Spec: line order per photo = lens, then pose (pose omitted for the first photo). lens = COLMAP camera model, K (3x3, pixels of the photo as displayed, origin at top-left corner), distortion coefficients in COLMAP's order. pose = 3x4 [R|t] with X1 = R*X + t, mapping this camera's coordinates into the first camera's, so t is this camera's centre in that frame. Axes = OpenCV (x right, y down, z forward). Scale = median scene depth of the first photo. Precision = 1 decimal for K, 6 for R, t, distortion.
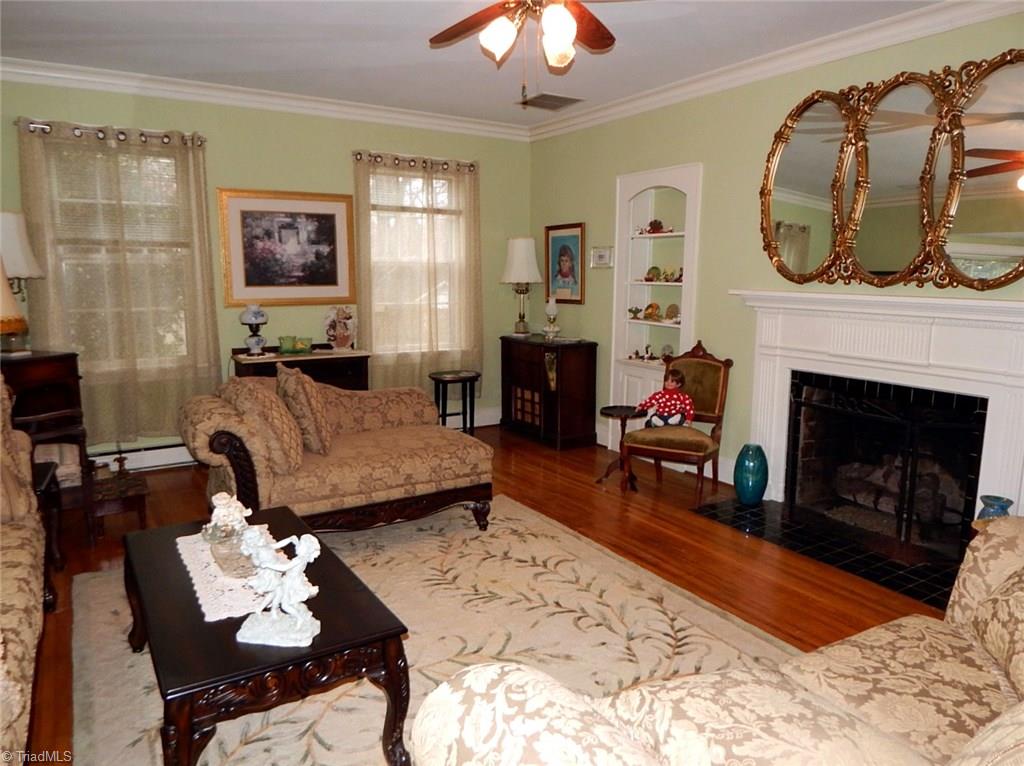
lens RADIAL K [[685.0, 0, 519.0], [0, 685.0, 384.4], [0, 0, 1]] dist [0.000330, -0.001214]
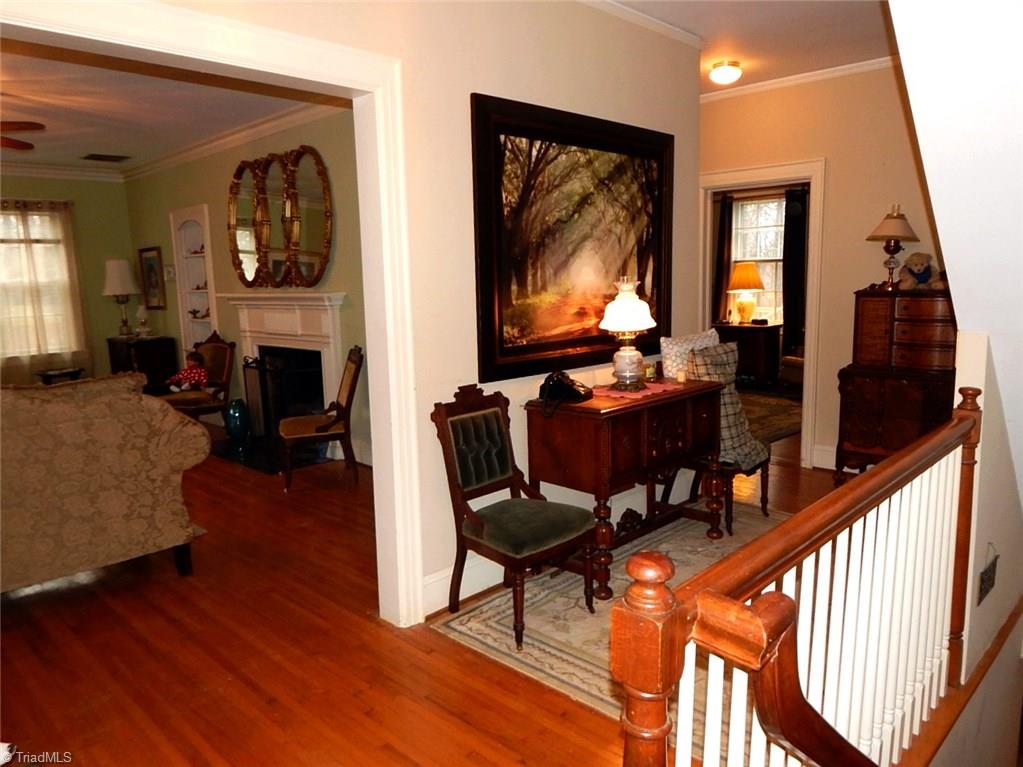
lens RADIAL K [[684.3, 0, 518.5], [0, 684.3, 384.9], [0, 0, 1]] dist [0.000330, -0.001214]
pose [[0.971271, -0.081881, 0.223445, 0.455619], [0.082427, 0.996573, 0.006896, 0.074149], [-0.223244, 0.011720, 0.974692, -0.422217]]
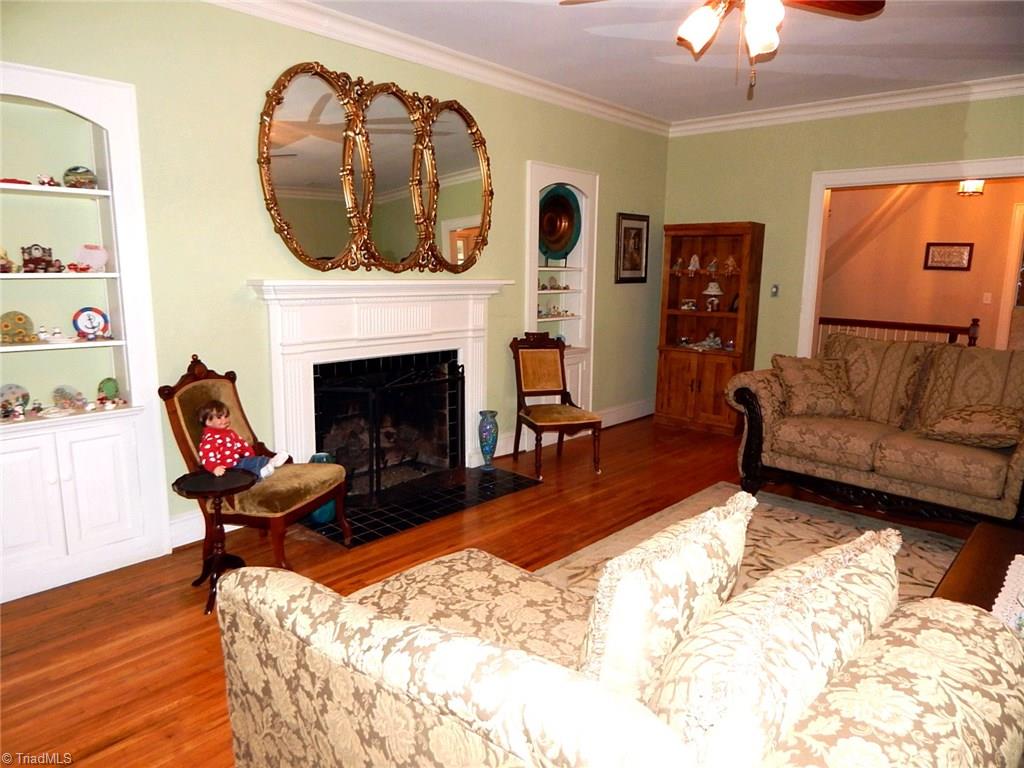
lens RADIAL K [[685.0, 0, 519.0], [0, 685.0, 385.4], [0, 0, 1]] dist [0.000330, -0.001214]
pose [[-0.265246, -0.183173, 0.946622, -0.519255], [0.140974, 0.963870, 0.226012, -0.153923], [-0.953819, 0.193398, -0.229840, 0.896738]]
